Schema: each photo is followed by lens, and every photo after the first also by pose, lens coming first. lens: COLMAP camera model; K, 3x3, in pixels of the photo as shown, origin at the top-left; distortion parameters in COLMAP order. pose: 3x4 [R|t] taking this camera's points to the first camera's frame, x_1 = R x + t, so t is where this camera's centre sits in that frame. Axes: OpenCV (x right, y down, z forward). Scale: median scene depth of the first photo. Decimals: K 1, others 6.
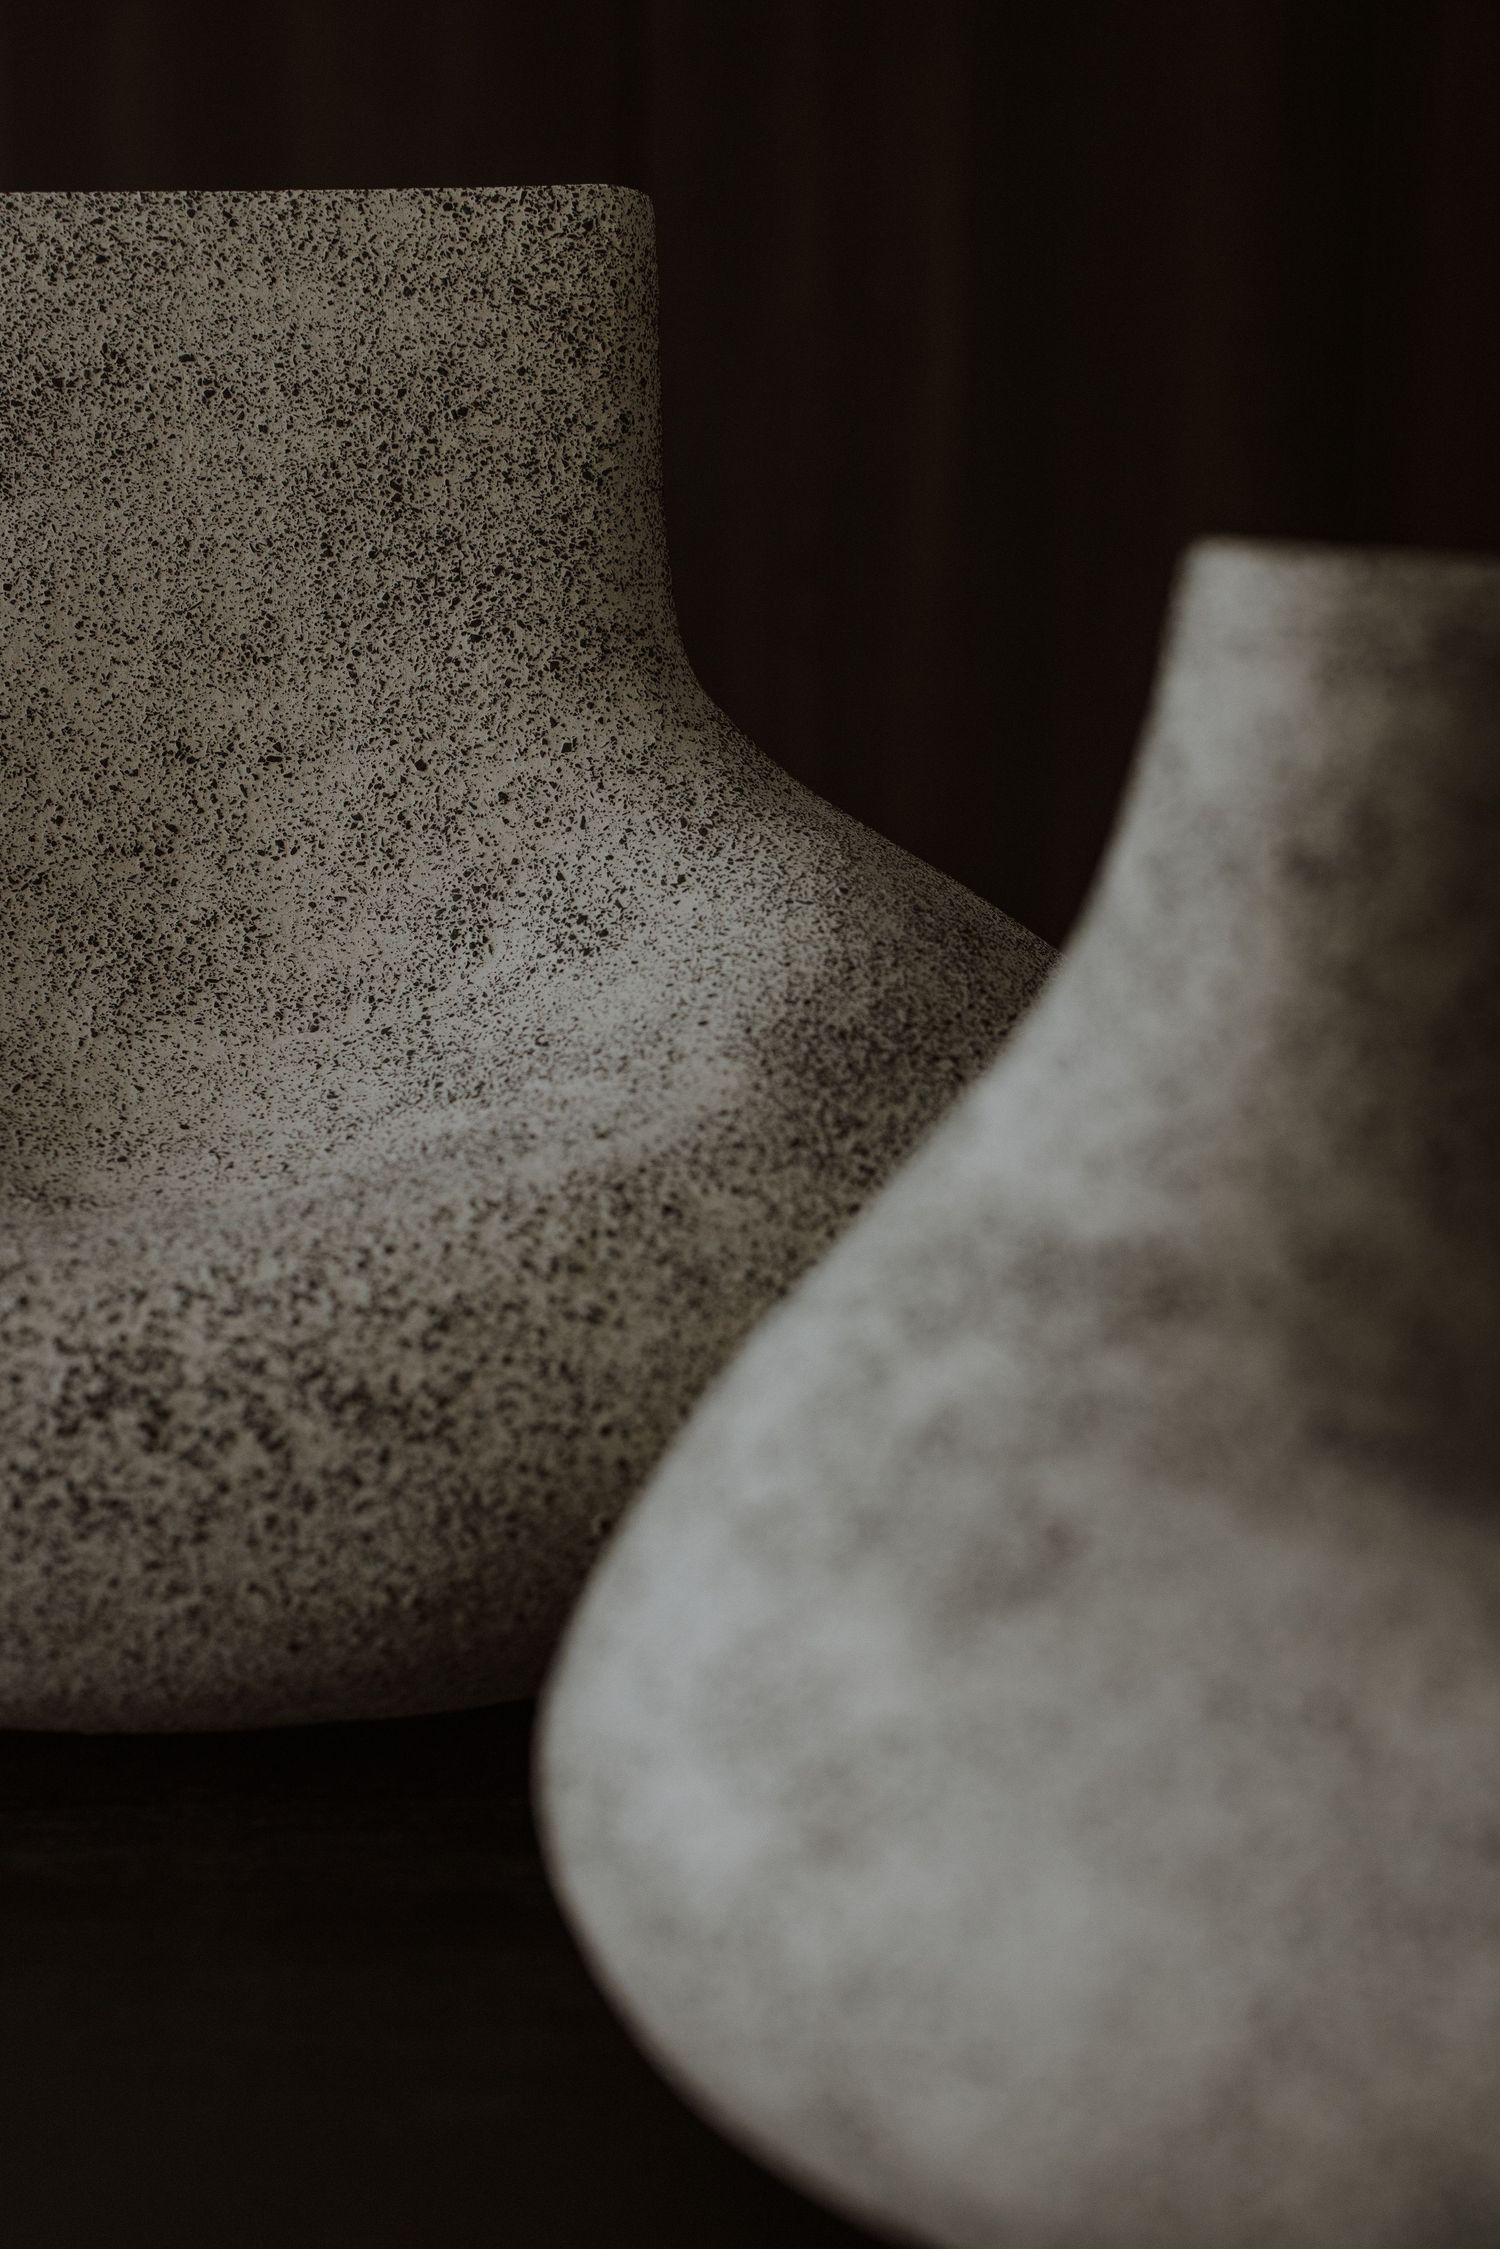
lens RADIAL K [[3244.4, 0, 750.4], [0, 3244.4, 1121.6], [0, 0, 1]] dist [-0.028877, 0.000000]
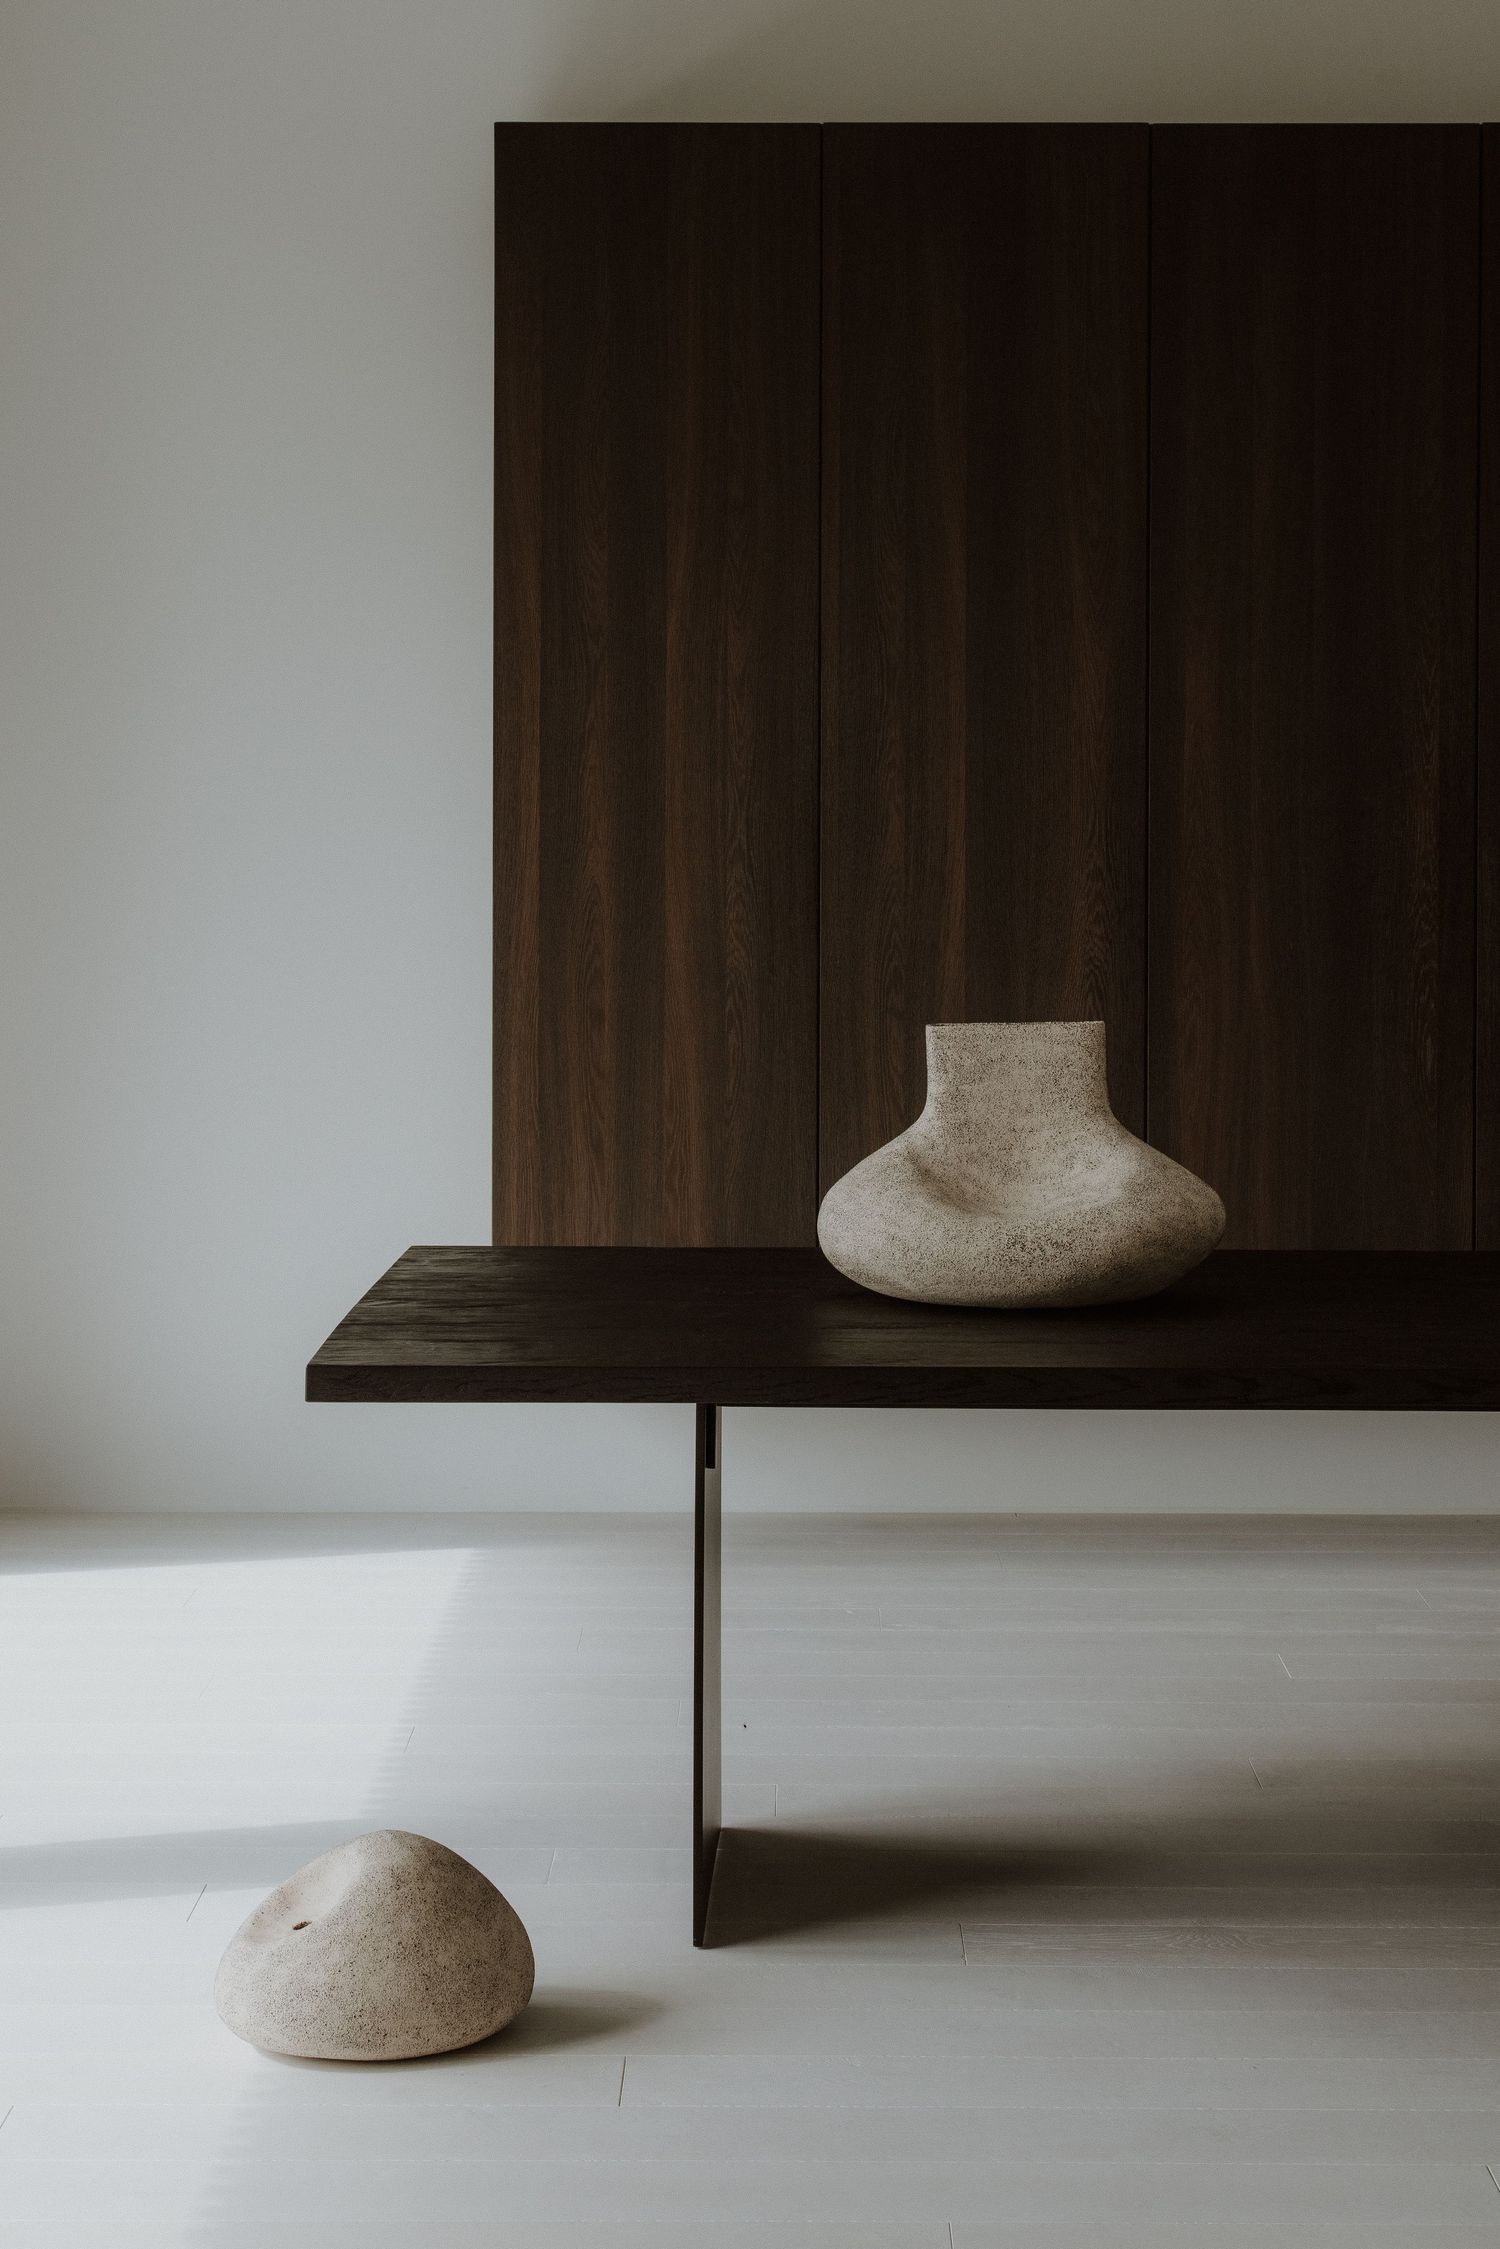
lens RADIAL K [[3244.4, 0, 751.8], [0, 3244.4, 1124.4], [0, 0, 1]] dist [-0.028877, 0.000000]
pose [[0.991108, -0.000243, -0.133062, 0.102527], [-0.006943, 0.998541, -0.053541, 0.161461], [0.132881, 0.053989, 0.989661, -4.284598]]
